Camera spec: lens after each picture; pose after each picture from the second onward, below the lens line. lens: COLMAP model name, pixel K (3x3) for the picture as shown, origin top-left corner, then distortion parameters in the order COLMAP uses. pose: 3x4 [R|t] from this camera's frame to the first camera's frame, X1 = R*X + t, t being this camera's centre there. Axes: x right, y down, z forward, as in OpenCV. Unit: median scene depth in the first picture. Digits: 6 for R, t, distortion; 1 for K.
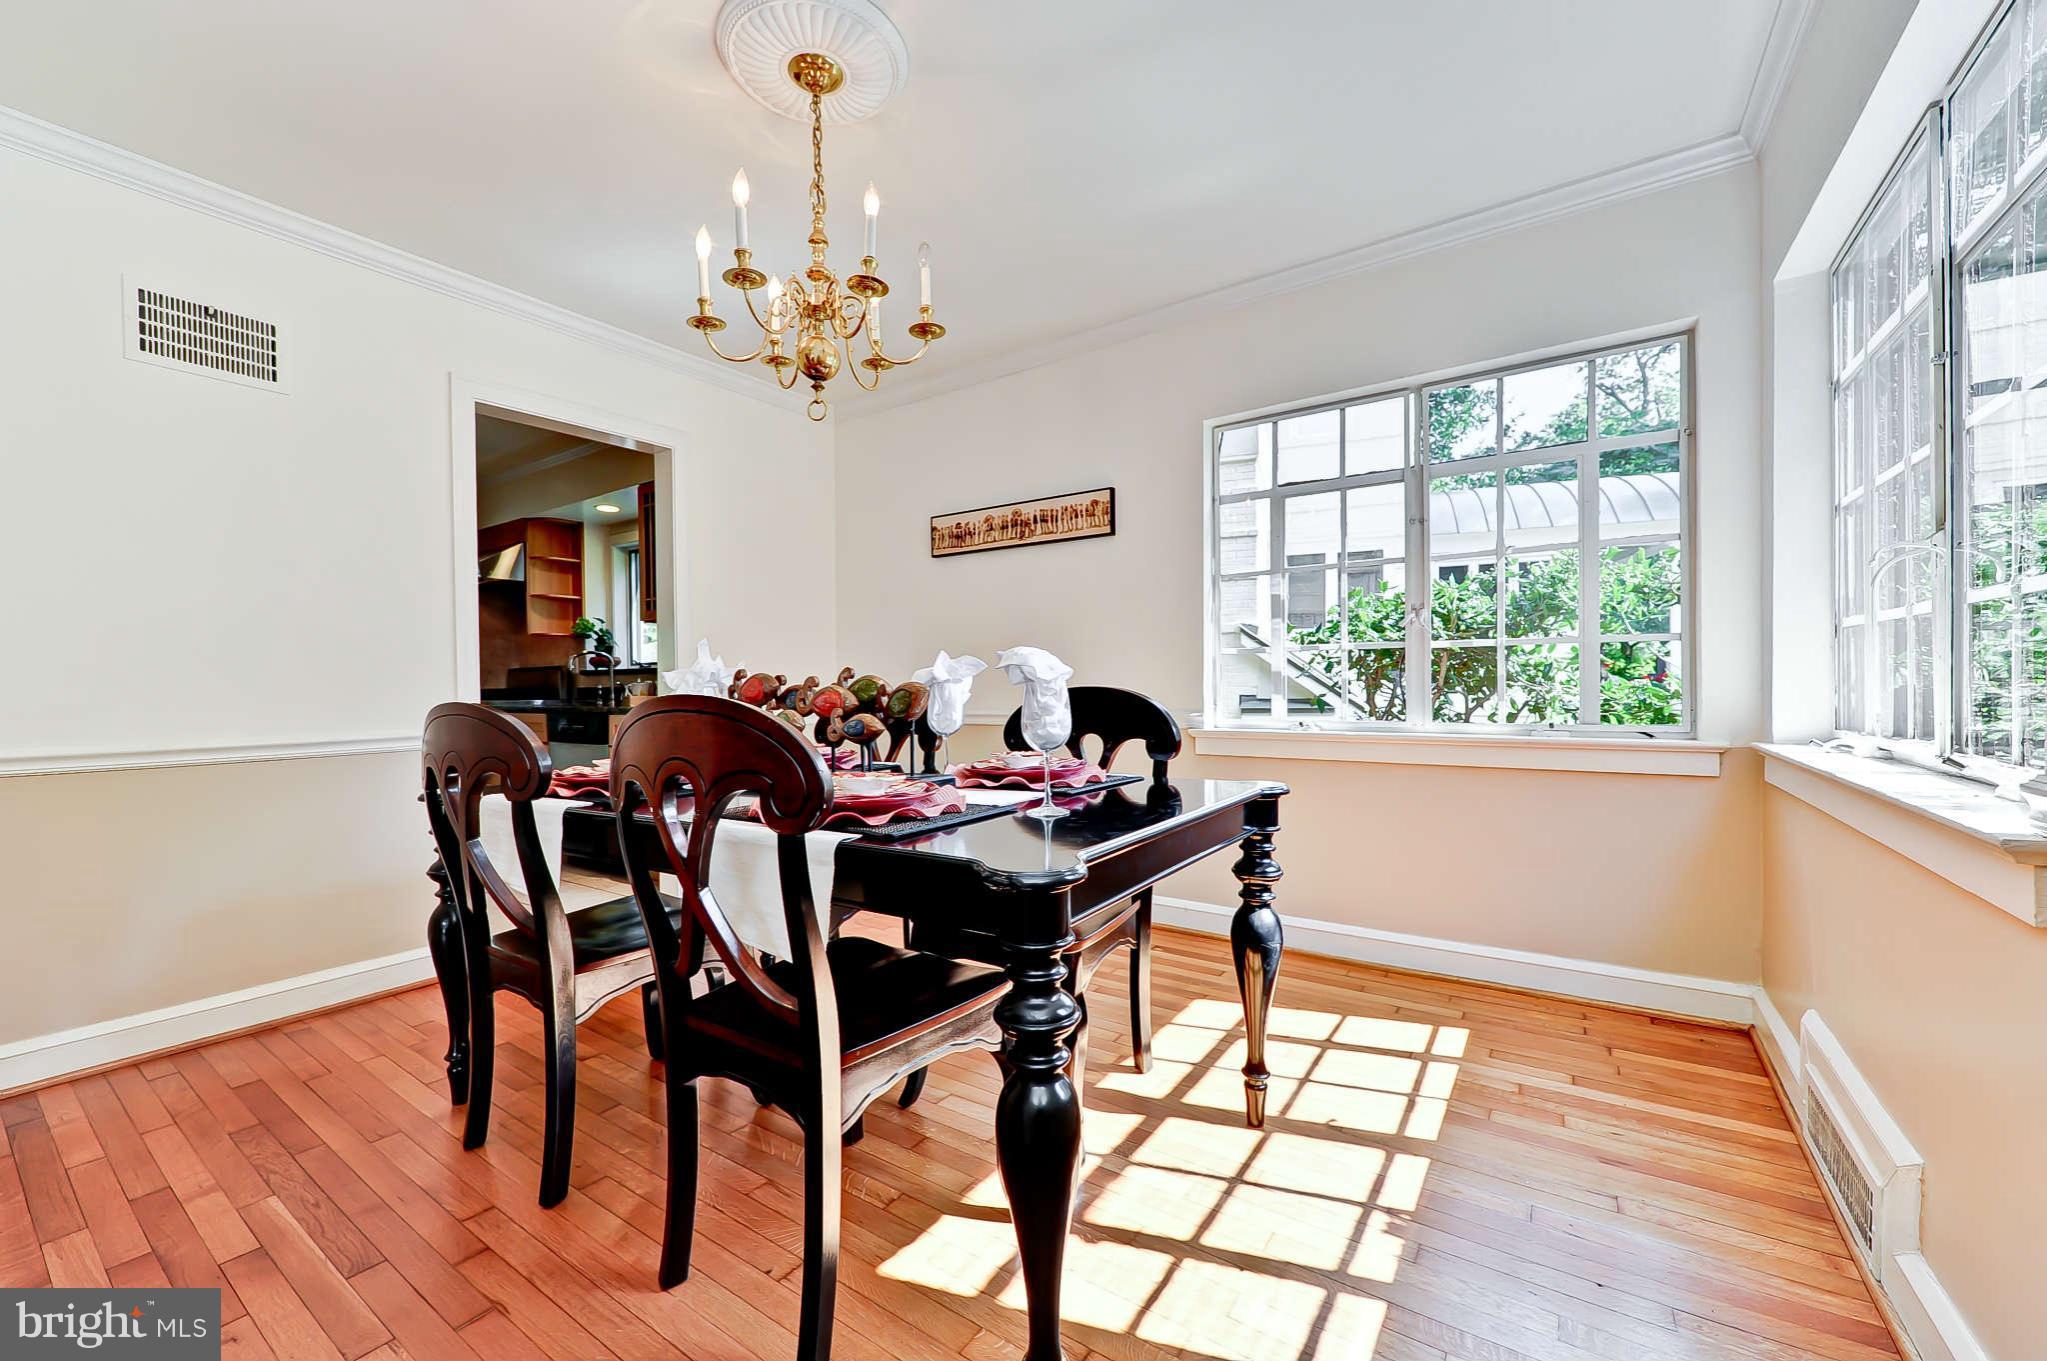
lens RADIAL K [[801.0, 0, 1019.0], [0, 801.0, 694.5], [0, 0, 1]] dist [0.001887, -0.000358]
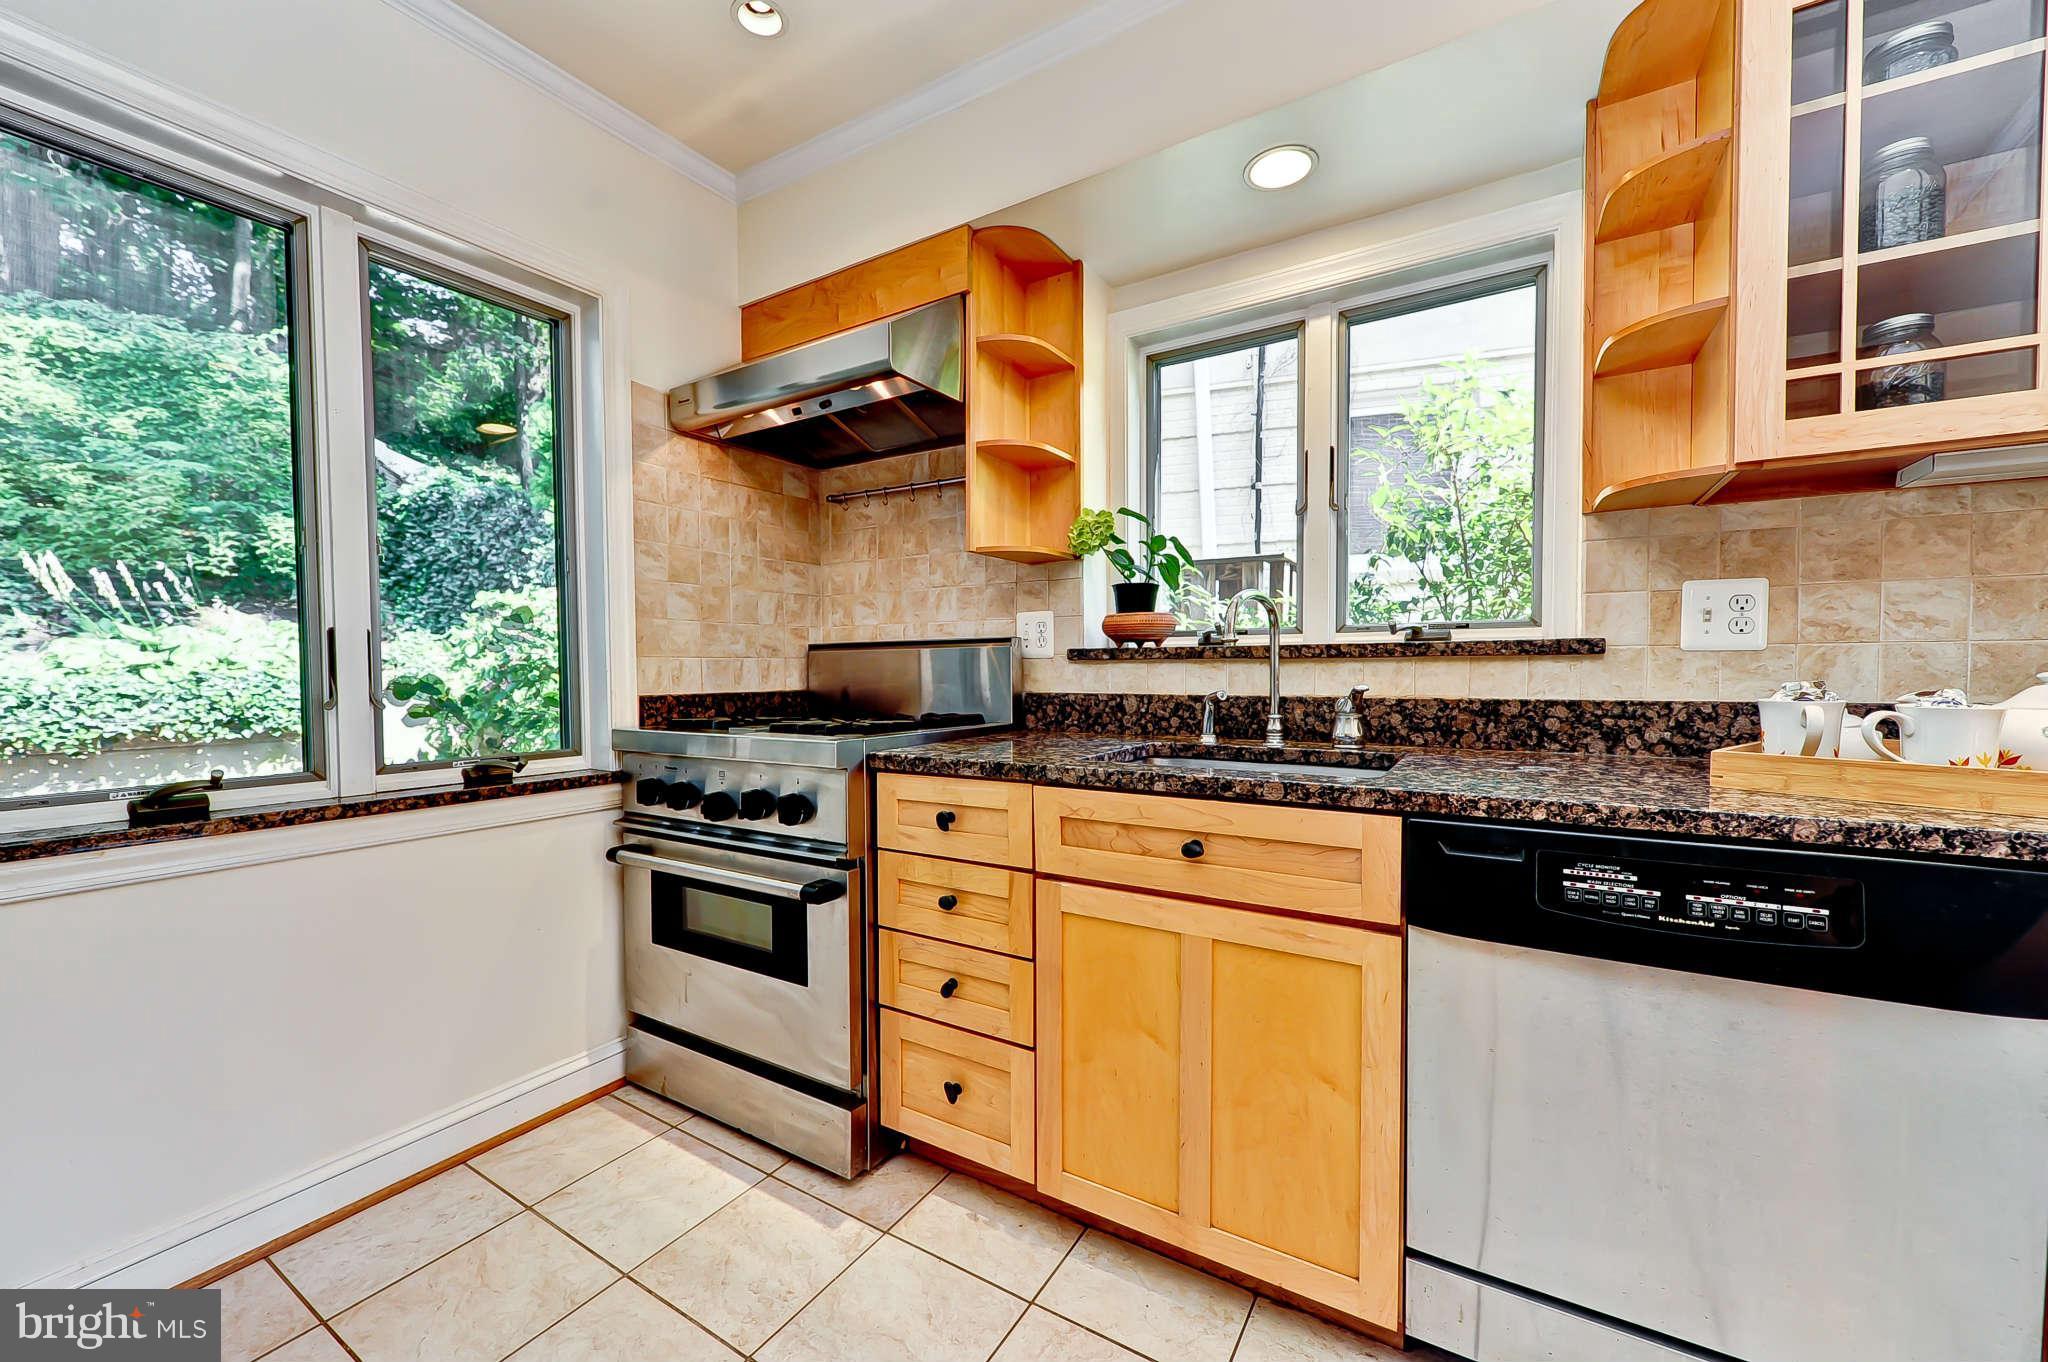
lens RADIAL K [[801.4, 0, 1019.5], [0, 801.4, 695.0], [0, 0, 1]] dist [0.001887, -0.000358]
pose [[0.998865, 0.005852, 0.047277, -0.591618], [-0.006894, 0.999736, 0.021910, -0.015733], [-0.047136, -0.022212, 0.998641, 0.618858]]
